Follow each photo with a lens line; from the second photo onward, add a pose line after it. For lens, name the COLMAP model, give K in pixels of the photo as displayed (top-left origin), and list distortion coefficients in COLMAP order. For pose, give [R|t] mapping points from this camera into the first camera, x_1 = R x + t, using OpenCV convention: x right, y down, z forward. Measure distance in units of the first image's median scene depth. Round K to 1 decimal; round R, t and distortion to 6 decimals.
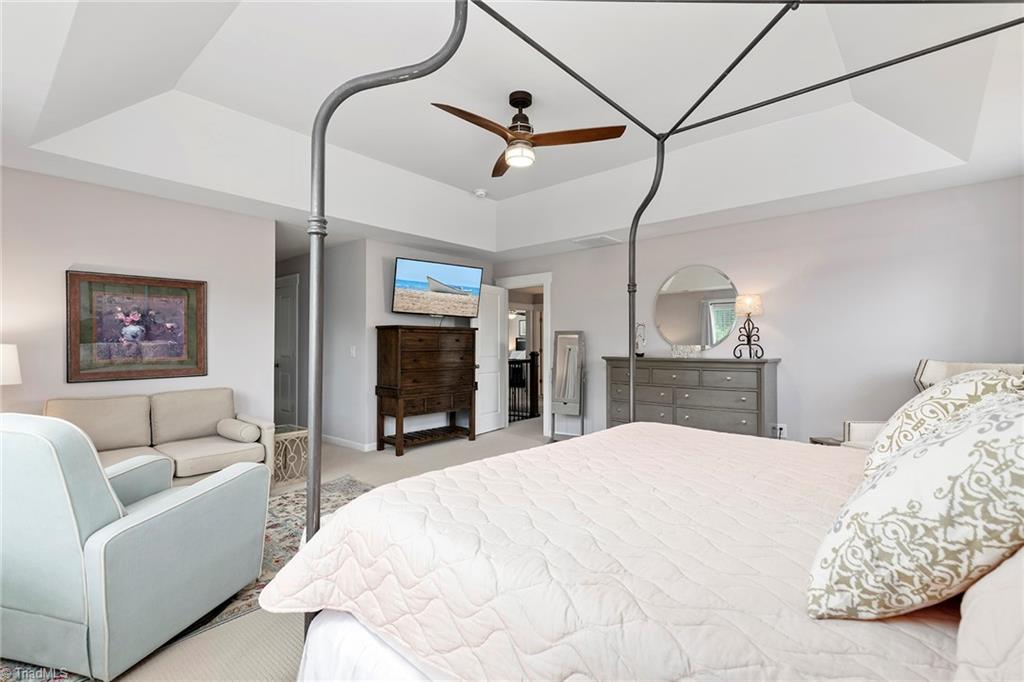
lens RADIAL K [[463.4, 0, 512.8], [0, 463.4, 347.6], [0, 0, 1]] dist [0.017013, -0.001033]
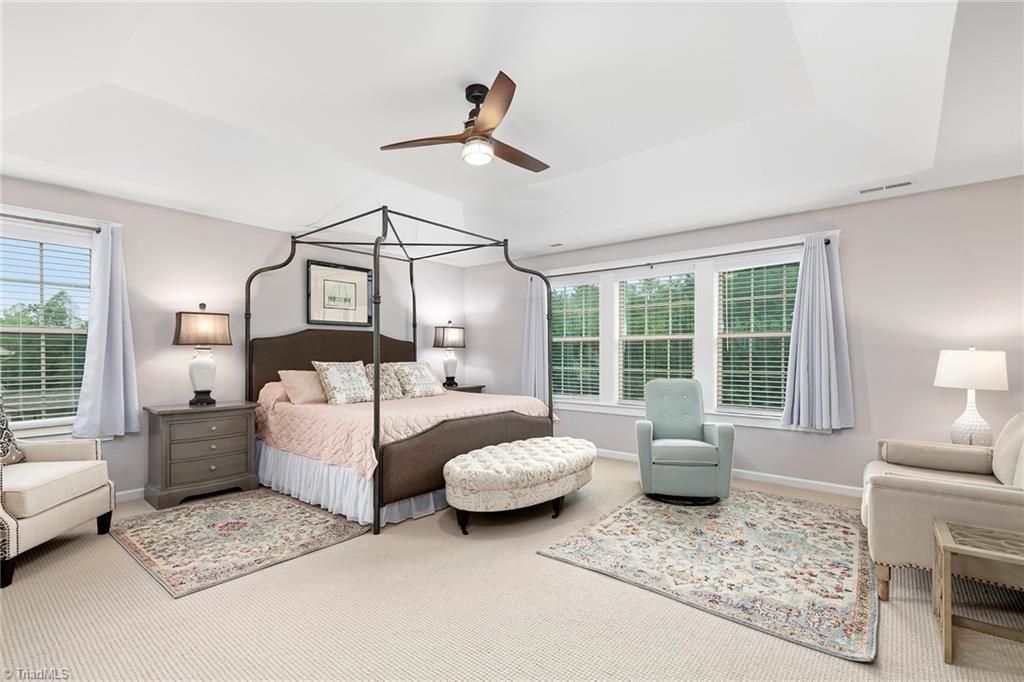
lens RADIAL K [[469.5, 0, 512.0], [0, 469.5, 362.1], [0, 0, 1]] dist [0.018324, -0.000381]
pose [[-0.999819, 0.001375, -0.018979, -0.021000], [0.000943, 0.999740, 0.022789, -0.005260], [0.019005, 0.022767, -0.999560, 1.353109]]
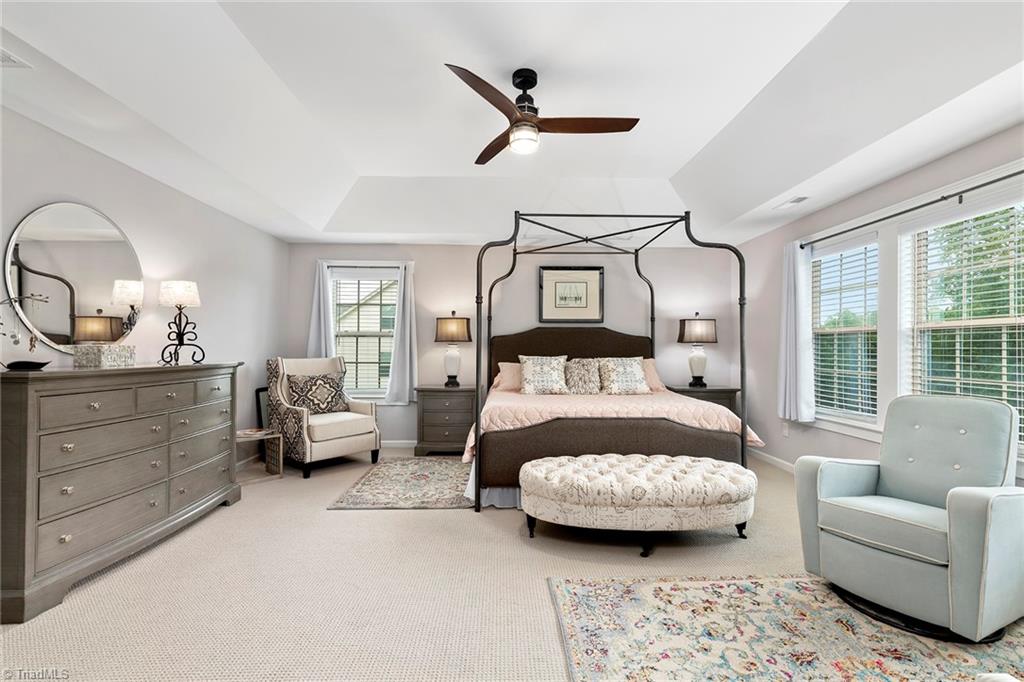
lens RADIAL K [[463.4, 0, 512.8], [0, 463.4, 347.6], [0, 0, 1]] dist [0.017013, -0.001033]
pose [[-0.670161, -0.001585, 0.742214, -0.442257], [-0.001579, 0.999999, 0.000709, -0.003854], [-0.742214, -0.000697, -0.670162, 1.119373]]
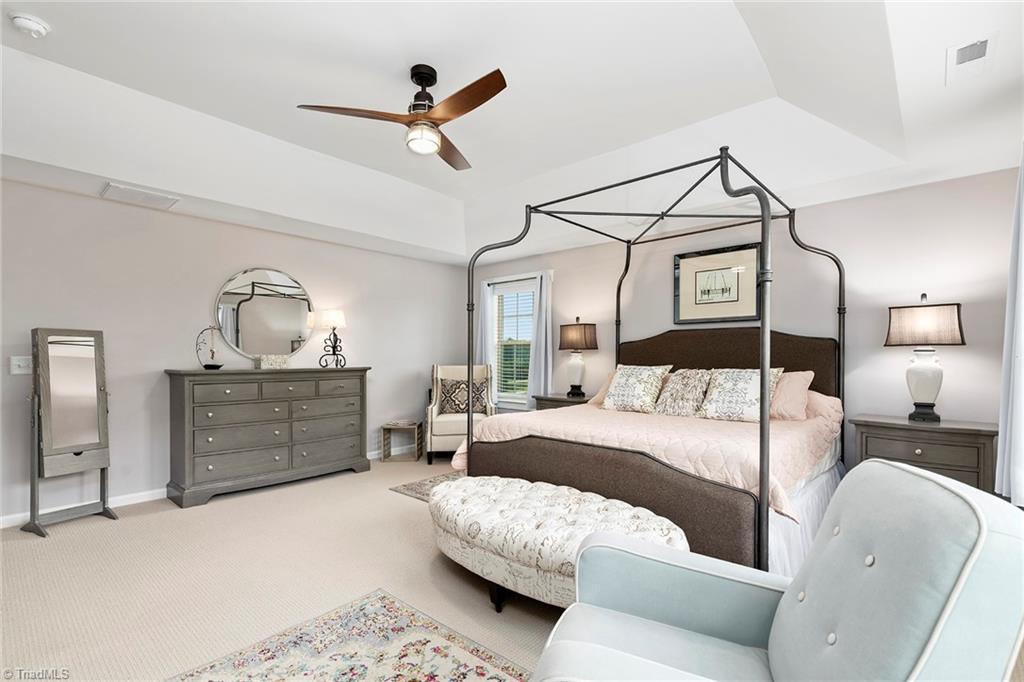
lens RADIAL K [[469.5, 0, 512.0], [0, 469.5, 362.1], [0, 0, 1]] dist [0.018324, -0.000381]
pose [[0.021765, -0.013241, 0.999675, -0.604109], [0.001983, 0.999911, 0.013201, -0.002618], [-0.999761, 0.001695, 0.021789, 0.558982]]
